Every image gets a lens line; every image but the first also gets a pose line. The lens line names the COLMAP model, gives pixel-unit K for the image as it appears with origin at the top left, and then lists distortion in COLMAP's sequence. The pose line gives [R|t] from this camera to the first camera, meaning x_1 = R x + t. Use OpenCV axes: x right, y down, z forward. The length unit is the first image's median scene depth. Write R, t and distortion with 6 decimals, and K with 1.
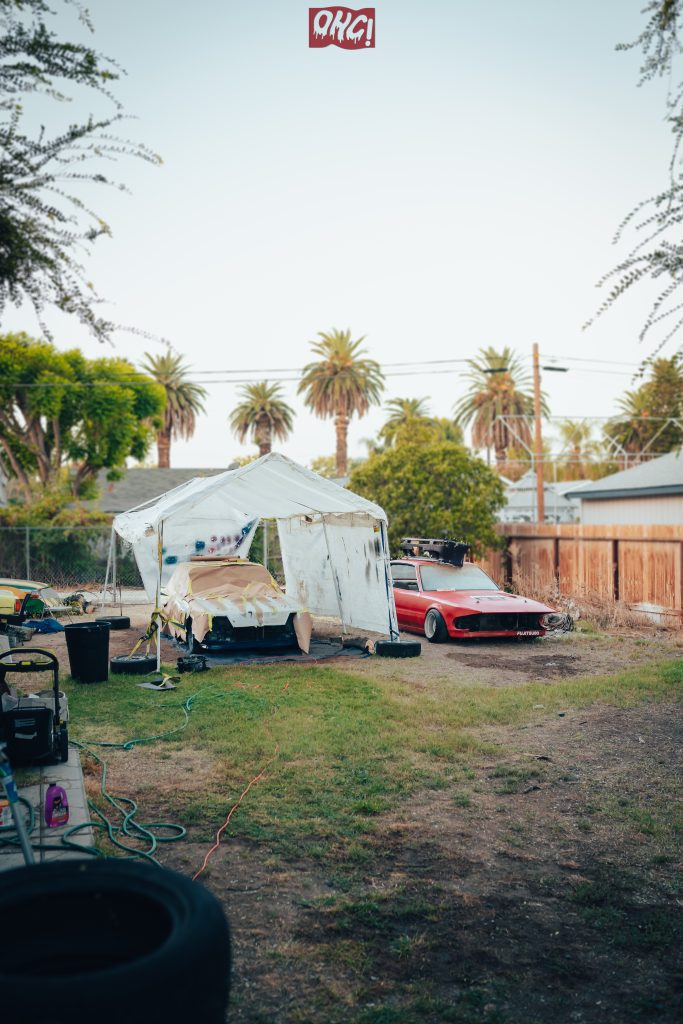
lens RADIAL K [[962.0, 0, 343.2], [0, 962.0, 515.9], [0, 0, 1]] dist [-0.035654, 0.000000]
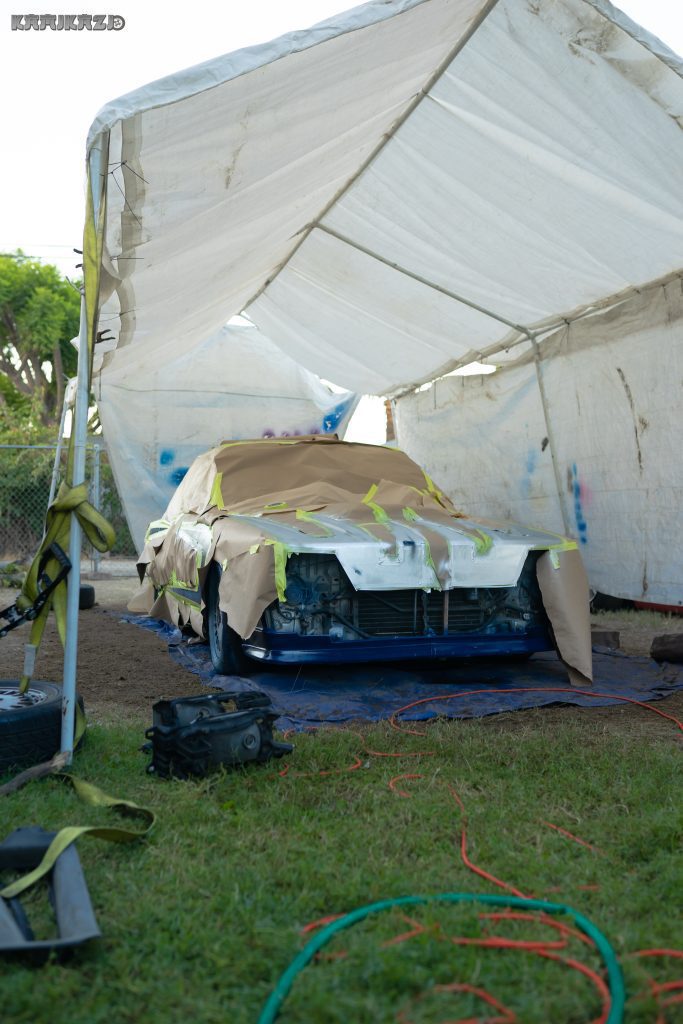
lens RADIAL K [[962.0, 0, 340.2], [0, 962.0, 510.8], [0, 0, 1]] dist [-0.035654, 0.000000]
pose [[0.999174, 0.013130, -0.038459, -0.103988], [-0.013420, 0.999883, -0.007298, 0.089756], [0.038358, 0.007808, 0.999234, 0.672980]]
